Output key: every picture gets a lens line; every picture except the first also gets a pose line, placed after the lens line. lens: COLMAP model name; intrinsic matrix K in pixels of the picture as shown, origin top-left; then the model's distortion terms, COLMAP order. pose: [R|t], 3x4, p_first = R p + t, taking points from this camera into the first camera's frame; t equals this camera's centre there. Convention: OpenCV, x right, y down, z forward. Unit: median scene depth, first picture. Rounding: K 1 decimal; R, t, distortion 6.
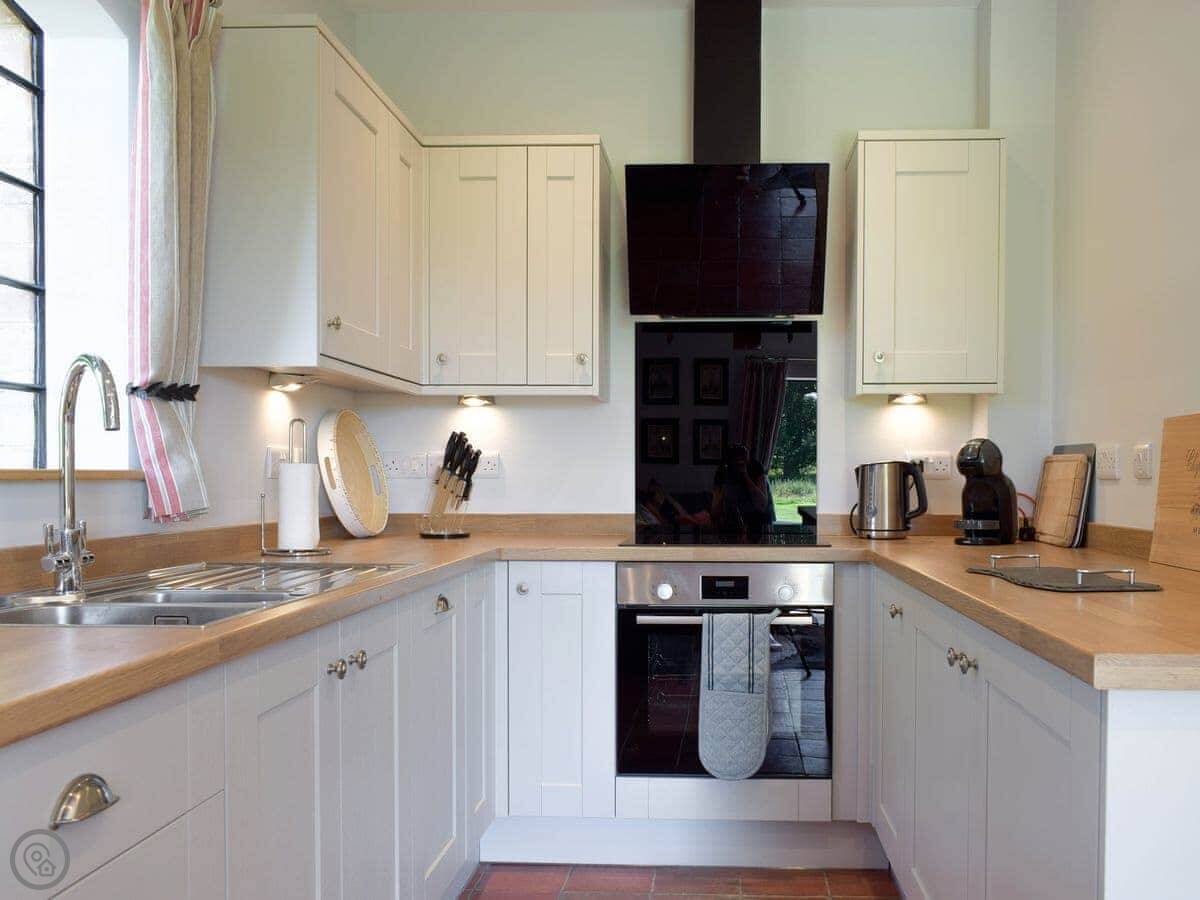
lens RADIAL K [[895.6, 0, 600.1], [0, 895.6, 502.3], [0, 0, 1]] dist [-0.006946, 0.002296]
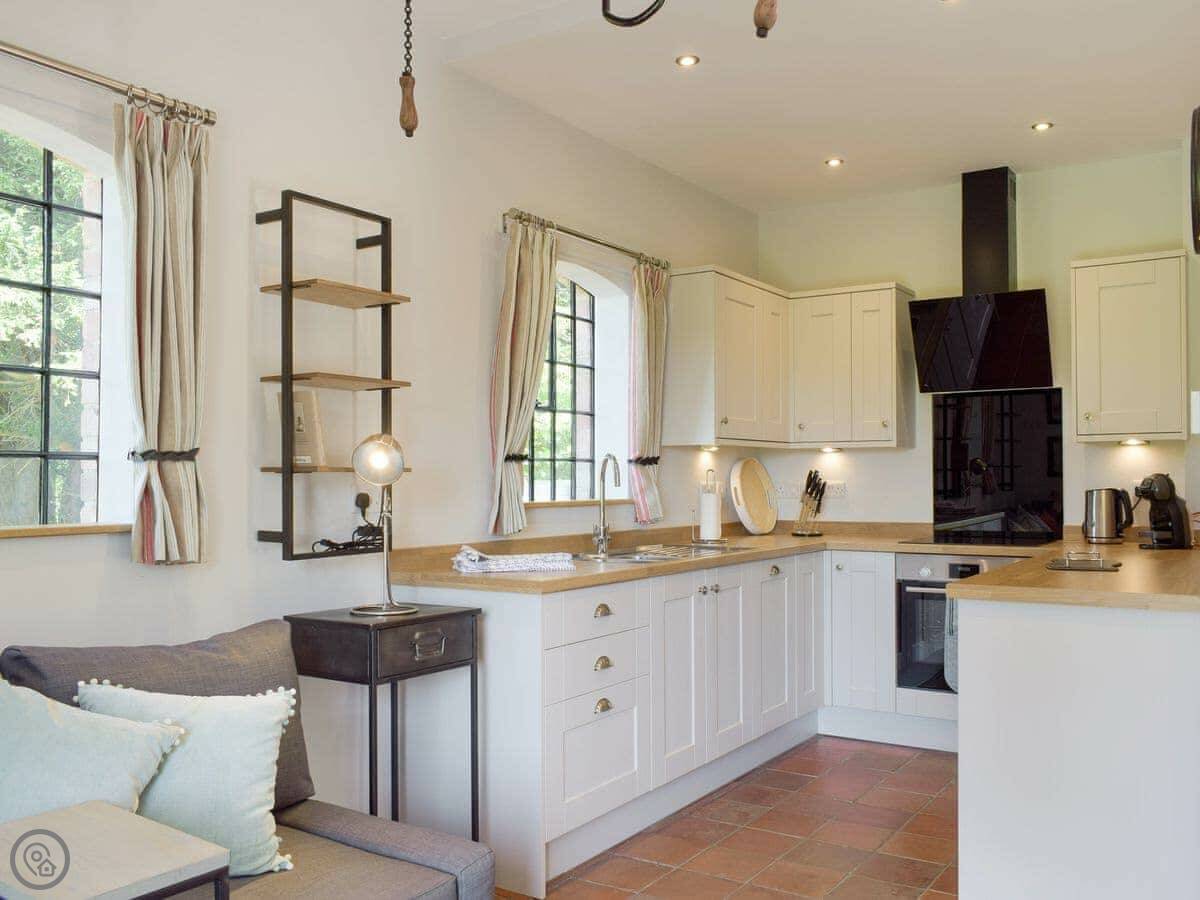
lens RADIAL K [[1039.4, 0, 620.2], [0, 1039.4, 480.6], [0, 0, 1]] dist [-0.017944, -0.005927]
pose [[0.860166, -0.004580, -0.509994, 0.548769], [-0.005074, 0.999833, -0.017536, -0.028465], [0.509989, 0.017671, 0.859999, -0.867592]]
